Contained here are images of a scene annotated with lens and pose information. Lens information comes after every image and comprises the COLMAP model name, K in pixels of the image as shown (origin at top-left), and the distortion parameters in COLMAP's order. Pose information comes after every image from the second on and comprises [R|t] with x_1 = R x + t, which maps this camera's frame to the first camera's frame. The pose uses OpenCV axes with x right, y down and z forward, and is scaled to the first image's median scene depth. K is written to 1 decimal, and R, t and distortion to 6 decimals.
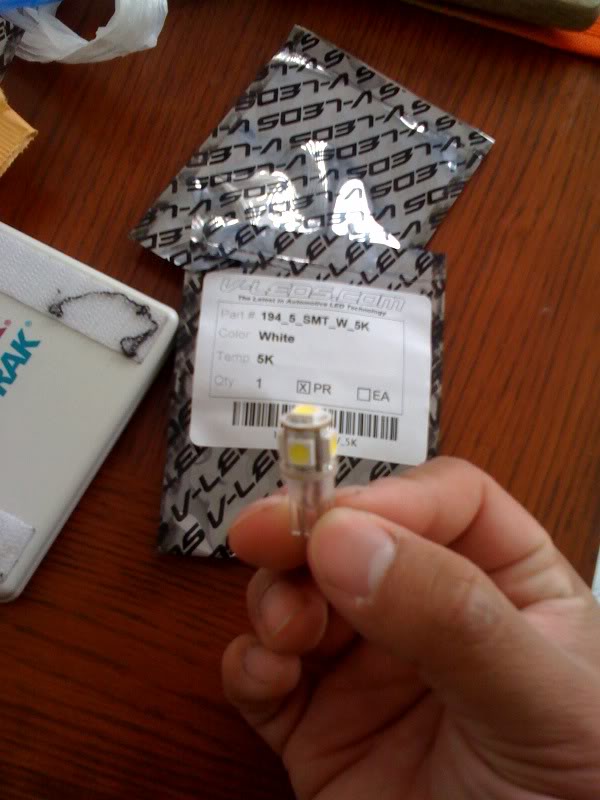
lens RADIAL K [[946.8, 0, 300.0], [0, 946.8, 398.0], [0, 0, 1]] dist [0.130389, -0.514313]
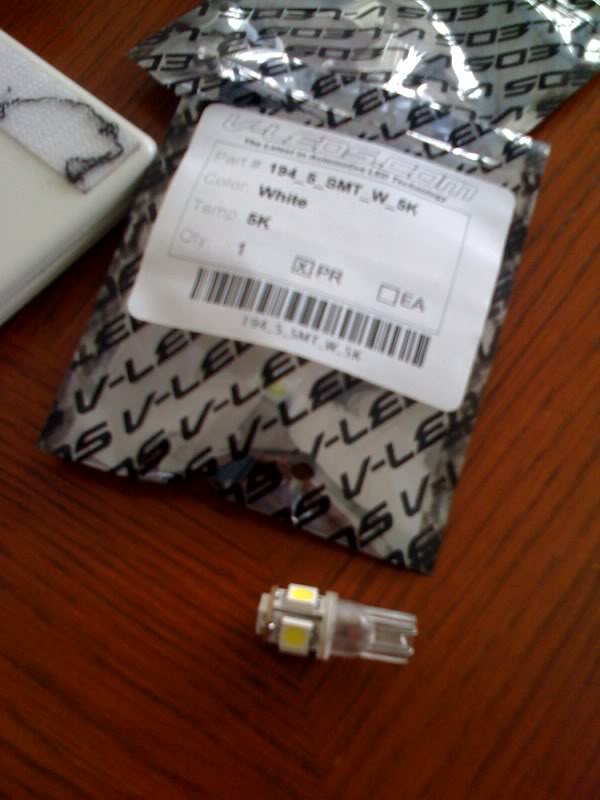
lens RADIAL K [[946.8, 0, 300.0], [0, 946.8, 398.0], [0, 0, 1]] dist [0.130389, -0.514313]
pose [[0.973704, 0.191892, -0.122793, 0.102411], [-0.202989, 0.975463, -0.085251, 0.137787], [0.103421, 0.107934, 0.988764, 0.322285]]
